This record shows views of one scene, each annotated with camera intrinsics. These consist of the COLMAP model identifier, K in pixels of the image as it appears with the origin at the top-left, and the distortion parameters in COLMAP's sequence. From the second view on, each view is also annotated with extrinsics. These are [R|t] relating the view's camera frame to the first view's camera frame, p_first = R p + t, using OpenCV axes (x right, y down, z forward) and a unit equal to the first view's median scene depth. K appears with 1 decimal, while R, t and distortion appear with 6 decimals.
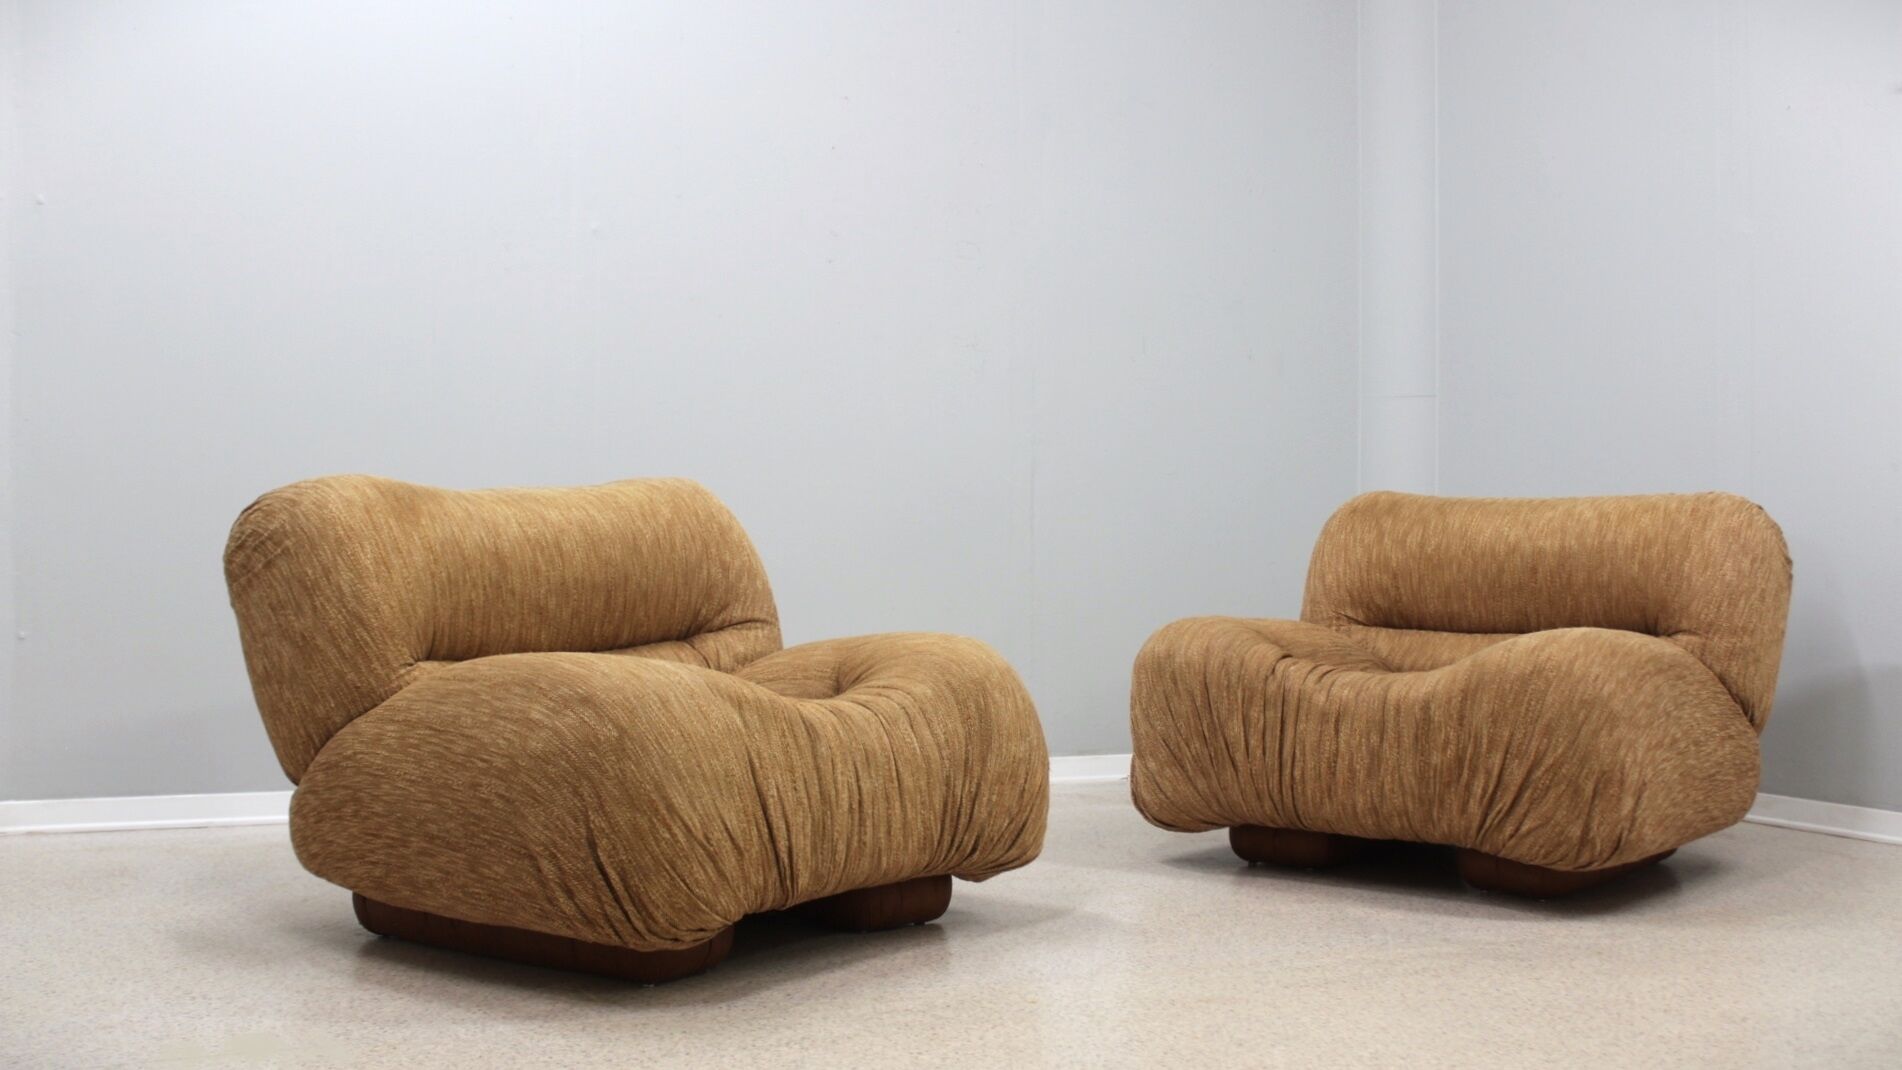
lens RADIAL K [[2091.6, 0, 951.0], [0, 2091.6, 535.0], [0, 0, 1]] dist [-0.096407, 0.009423]
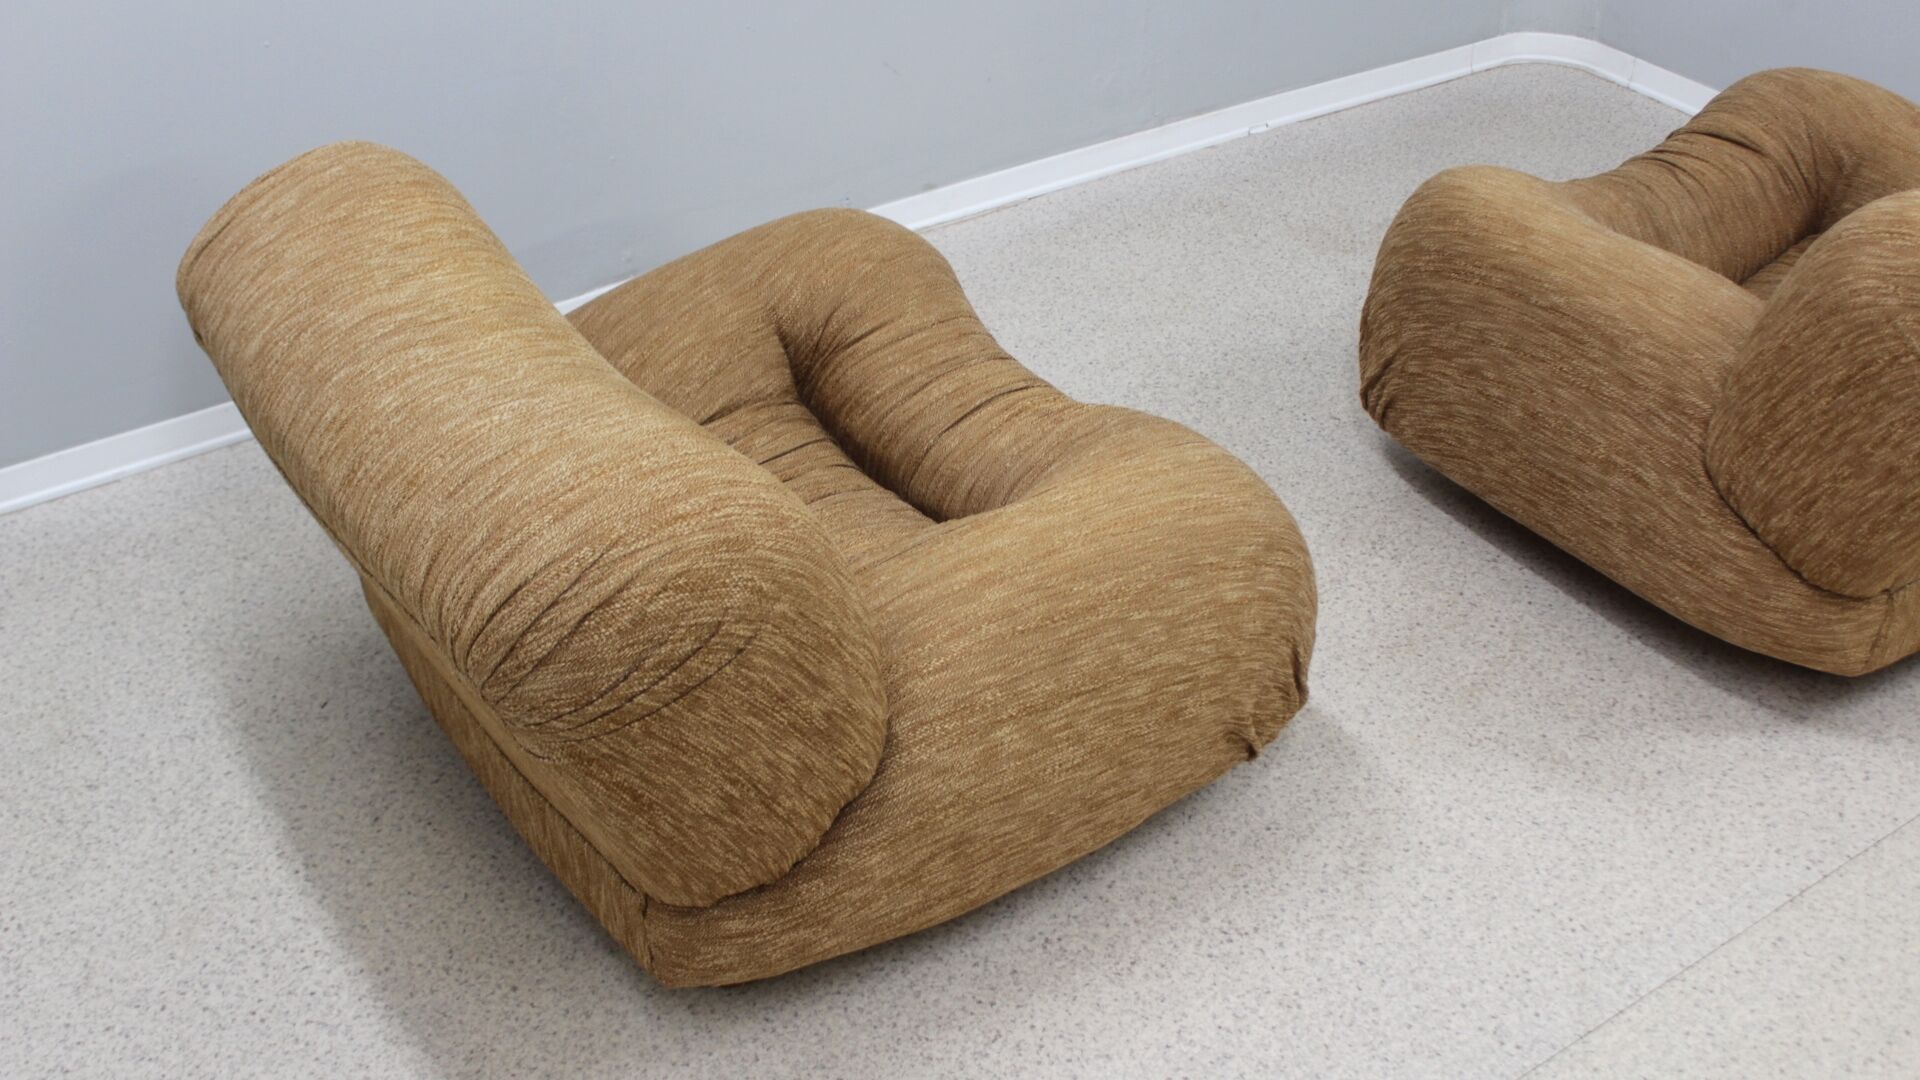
lens RADIAL K [[1984.2, 0, 950.6], [0, 1984.2, 537.6], [0, 0, 1]] dist [-0.128493, 0.137865]
pose [[0.305692, -0.553123, 0.774989, -0.718714], [-0.004226, 0.813156, 0.582030, -0.329892], [-0.952121, -0.181197, 0.246238, 0.825353]]
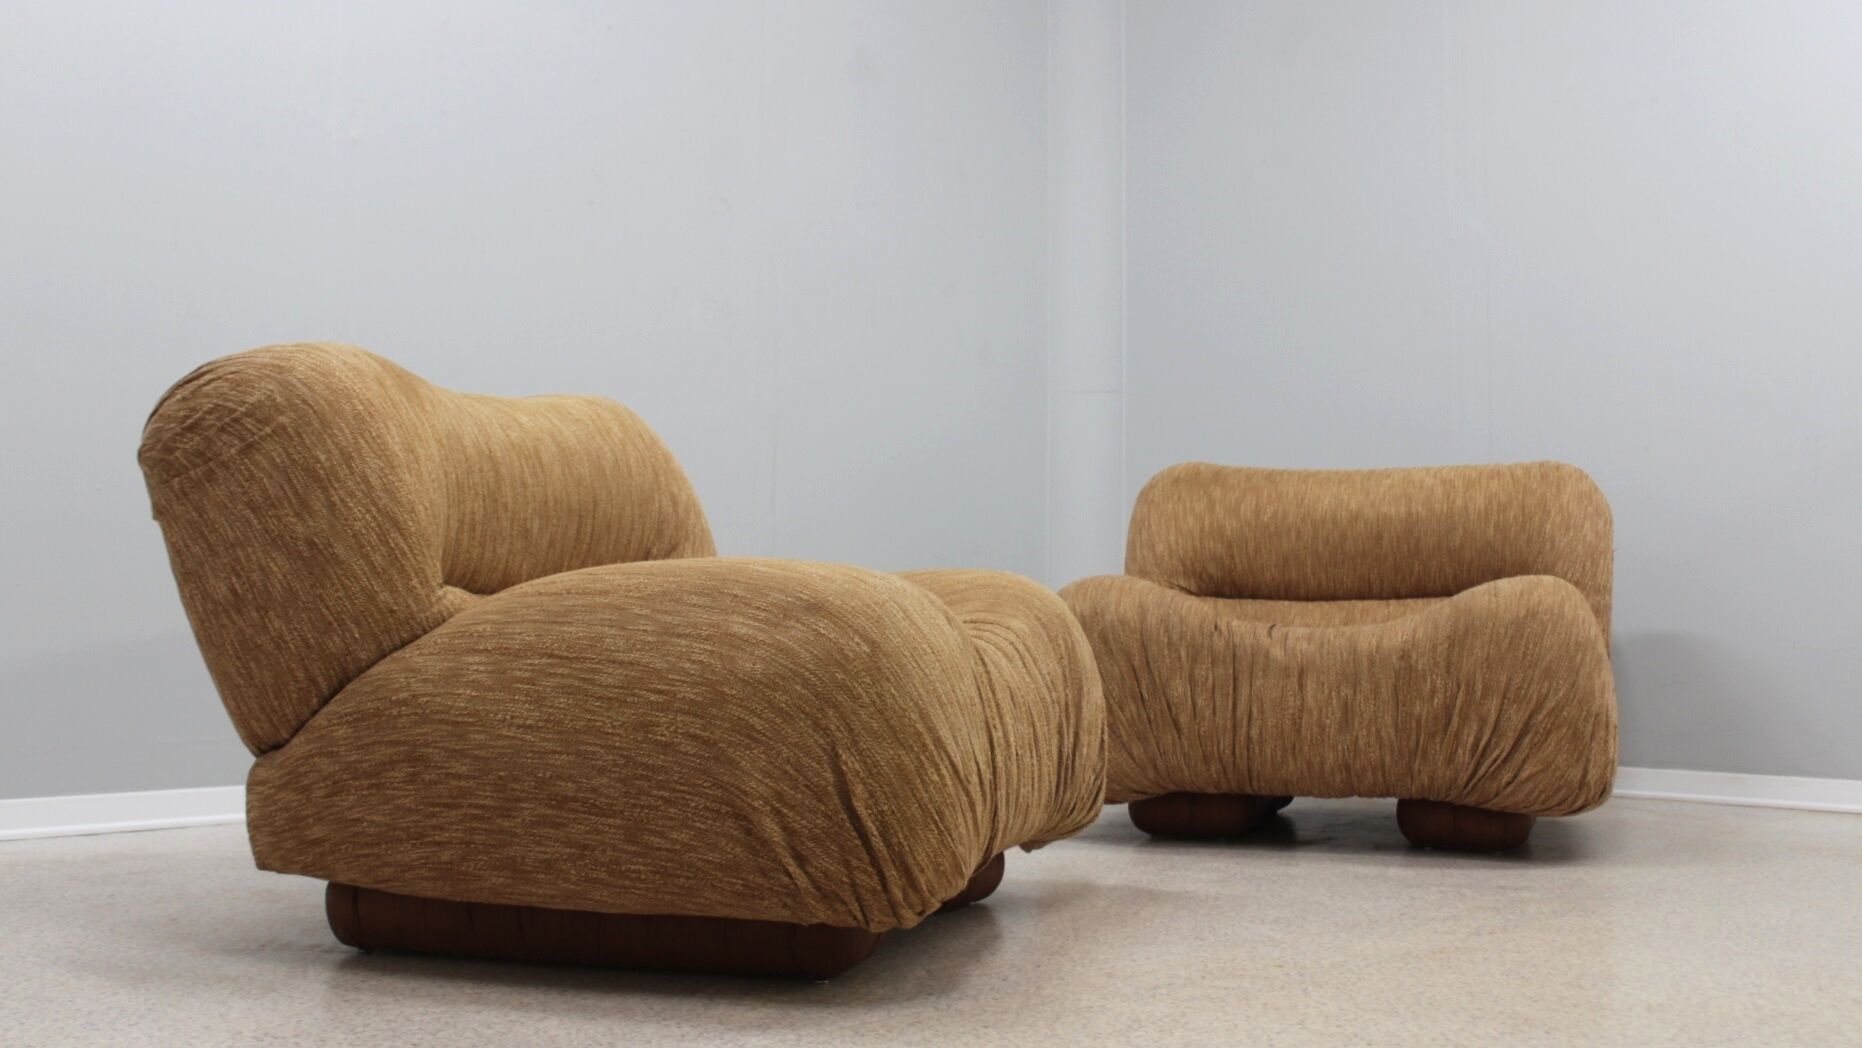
lens RADIAL K [[1935.8, 0, 931.0], [0, 1935.8, 524.0], [0, 0, 1]] dist [-0.108234, 0.012014]
pose [[0.932896, 0.018228, 0.359683, -0.349429], [-0.002810, 0.999056, -0.043342, 0.070330], [-0.360134, 0.039423, 0.932067, 0.280099]]
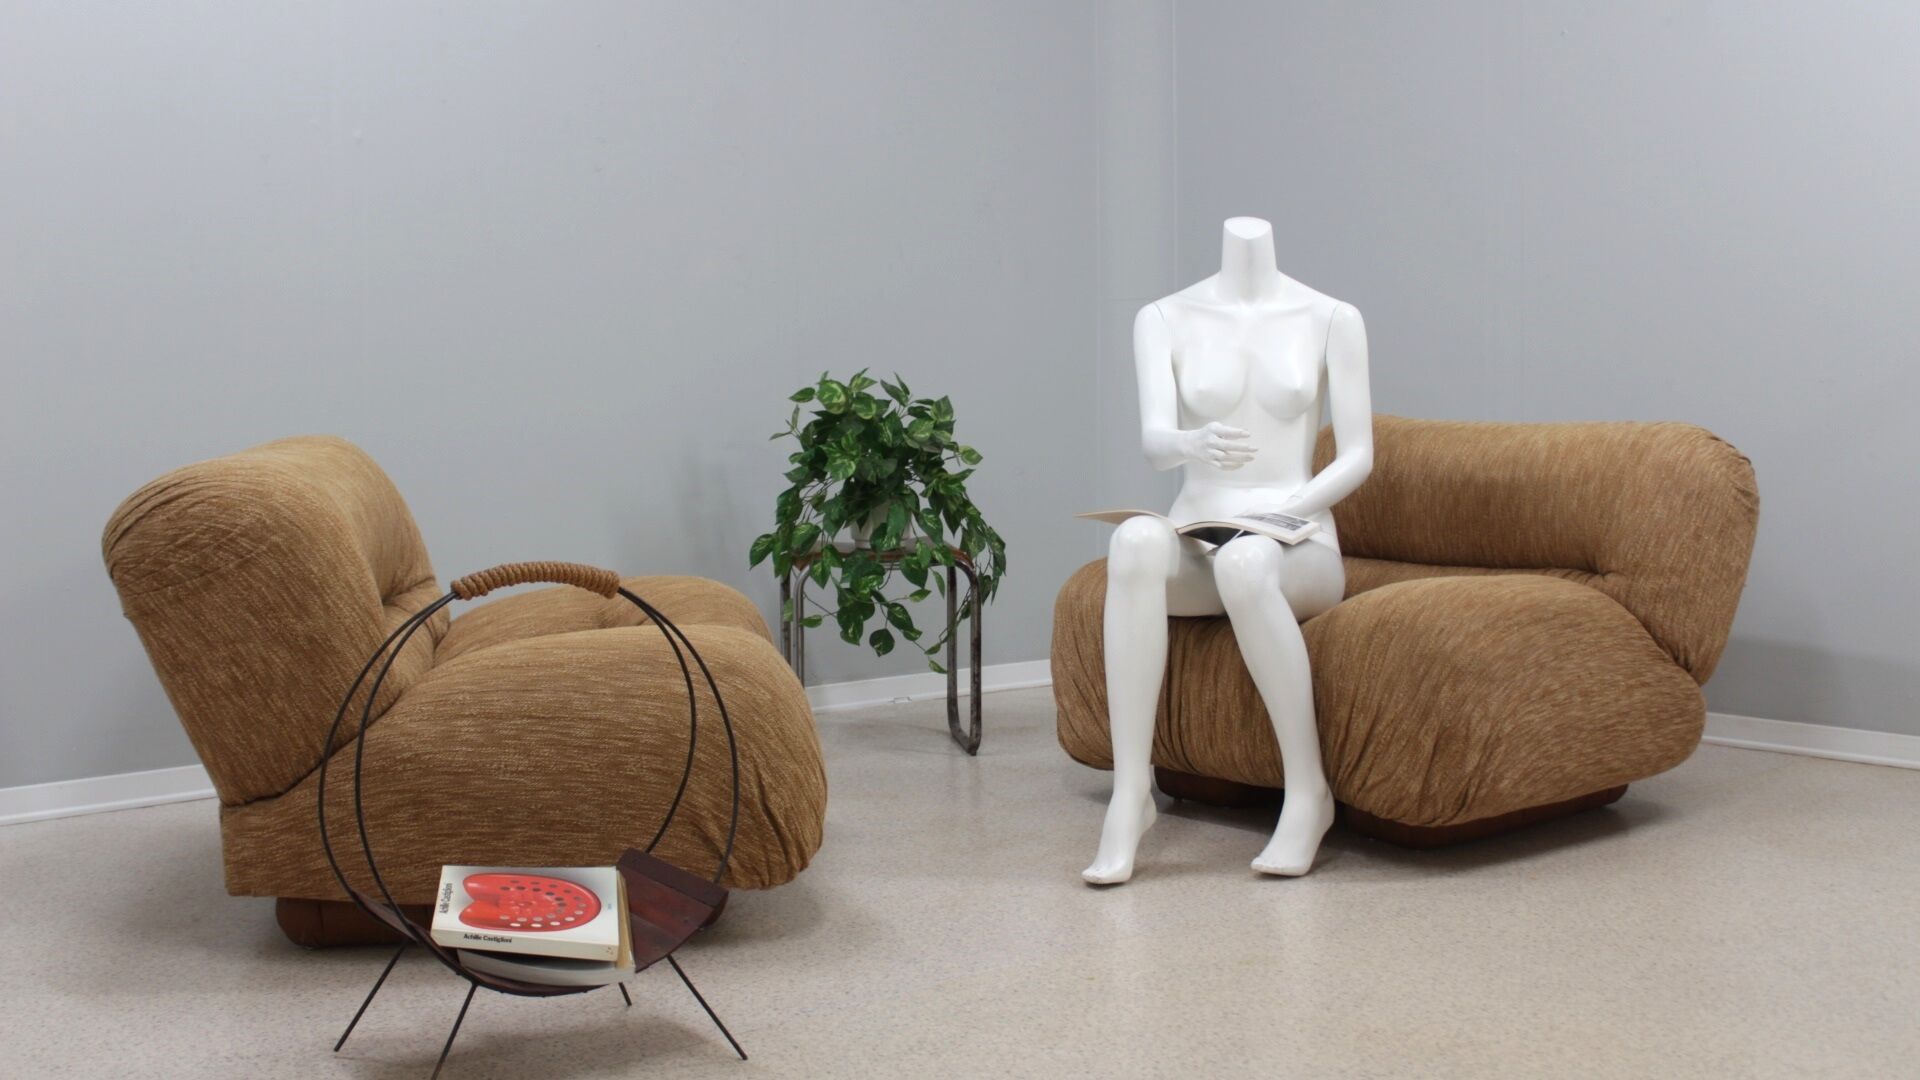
lens RADIAL K [[2073.4, 0, 958.6], [0, 2073.4, 507.6], [0, 0, 1]] dist [-0.101019, 0.039709]
pose [[0.675633, -0.055929, 0.735114, -0.780301], [0.013600, 0.997894, 0.063423, -0.063054], [-0.737113, -0.032853, 0.674970, 0.170612]]
